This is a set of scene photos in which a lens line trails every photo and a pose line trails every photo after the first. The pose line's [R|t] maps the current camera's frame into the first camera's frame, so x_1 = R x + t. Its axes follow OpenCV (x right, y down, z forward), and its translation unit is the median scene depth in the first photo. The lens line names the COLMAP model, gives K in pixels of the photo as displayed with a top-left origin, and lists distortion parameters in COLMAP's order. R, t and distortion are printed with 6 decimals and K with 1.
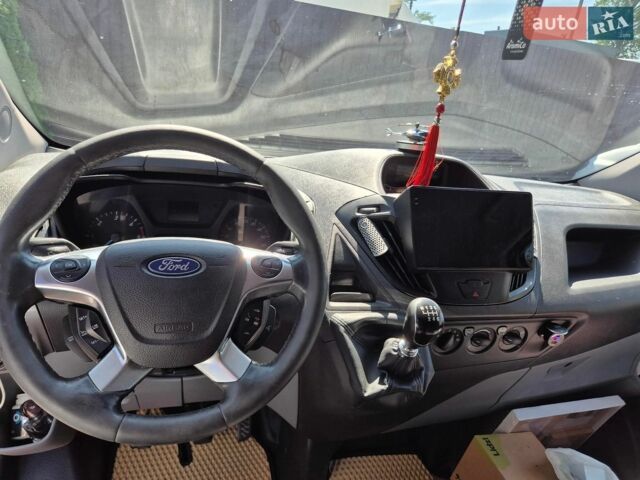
lens RADIAL K [[432.6, 0, 318.5], [0, 432.6, 251.6], [0, 0, 1]] dist [0.026827, -0.001718]
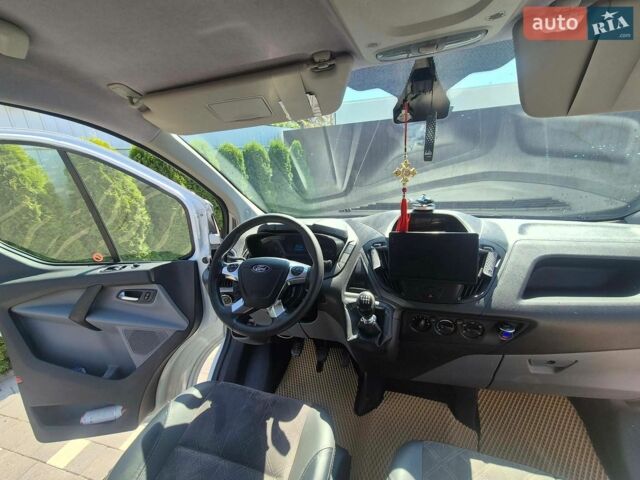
lens RADIAL K [[259.1, 0, 316.5], [0, 259.1, 239.2], [0, 0, 1]] dist [-0.001390, 0.000685]
pose [[0.832864, -0.016858, -0.553220, 0.571487], [-0.042487, 0.994639, -0.094273, -0.004610], [0.551844, 0.102021, 0.827683, -0.076969]]
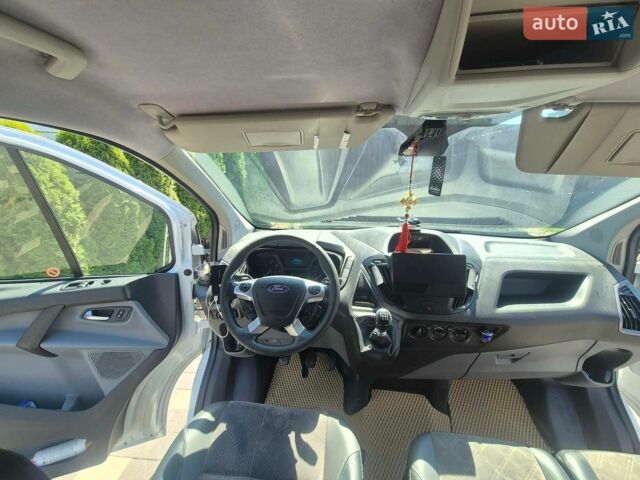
lens RADIAL K [[259.1, 0, 318.5], [0, 259.1, 240.0], [0, 0, 1]] dist [-0.001390, 0.000685]
pose [[0.930045, -0.002305, -0.367439, 0.341879], [-0.031446, 0.995812, -0.085843, -0.093392], [0.366098, 0.091392, 0.926078, -0.285153]]
